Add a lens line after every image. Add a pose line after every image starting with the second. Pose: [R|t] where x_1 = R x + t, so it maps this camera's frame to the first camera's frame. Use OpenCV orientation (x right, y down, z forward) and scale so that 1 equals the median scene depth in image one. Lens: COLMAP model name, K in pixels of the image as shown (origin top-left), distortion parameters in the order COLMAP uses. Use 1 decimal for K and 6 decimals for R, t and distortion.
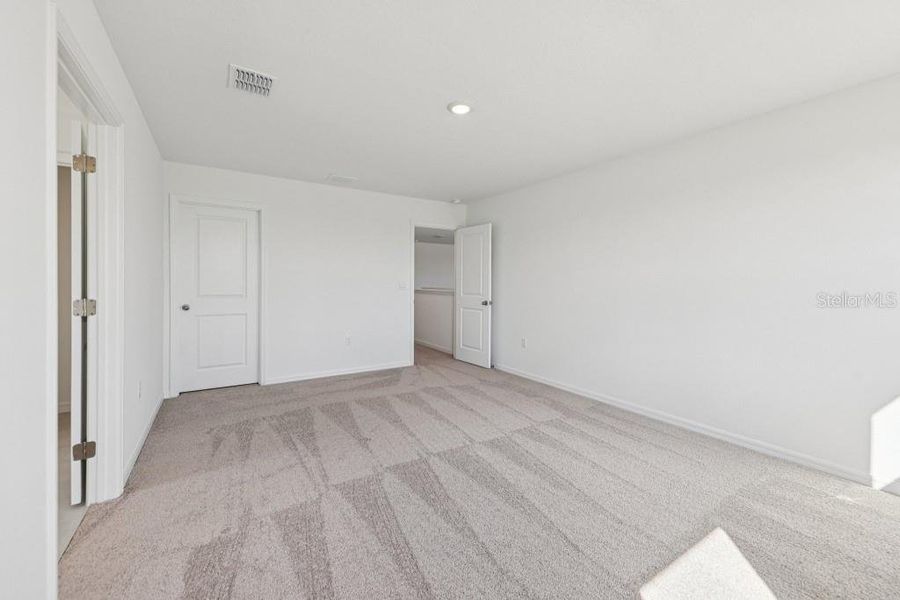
lens RADIAL K [[367.2, 0, 452.1], [0, 367.2, 297.0], [0, 0, 1]] dist [0.006987, -0.003194]
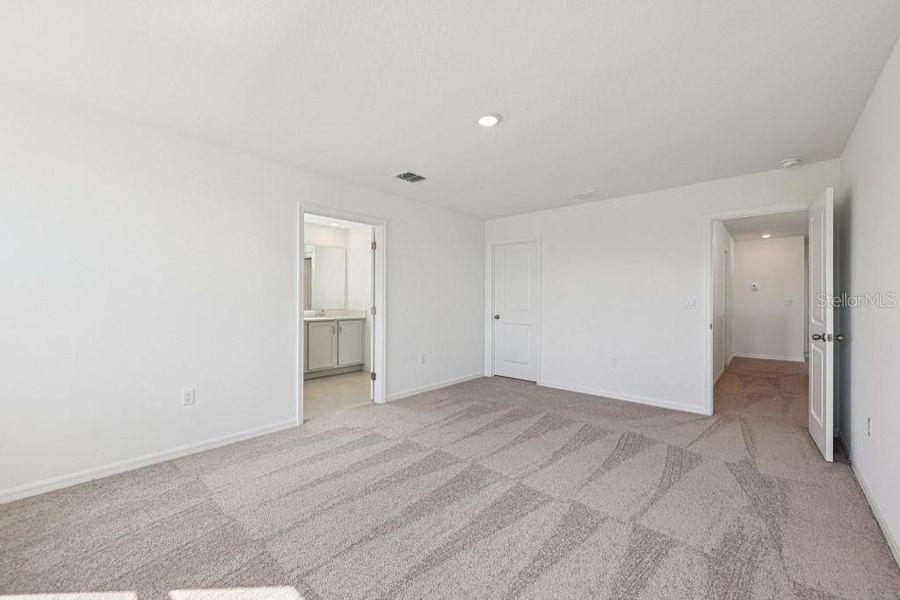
lens RADIAL K [[367.2, 0, 444.3], [0, 367.2, 298.3], [0, 0, 1]] dist [0.006987, -0.003194]
pose [[0.253283, -0.009843, -0.967342, 0.801600], [-0.041475, 0.998918, -0.021024, -0.006507], [0.966503, 0.045446, 0.252601, 0.553498]]
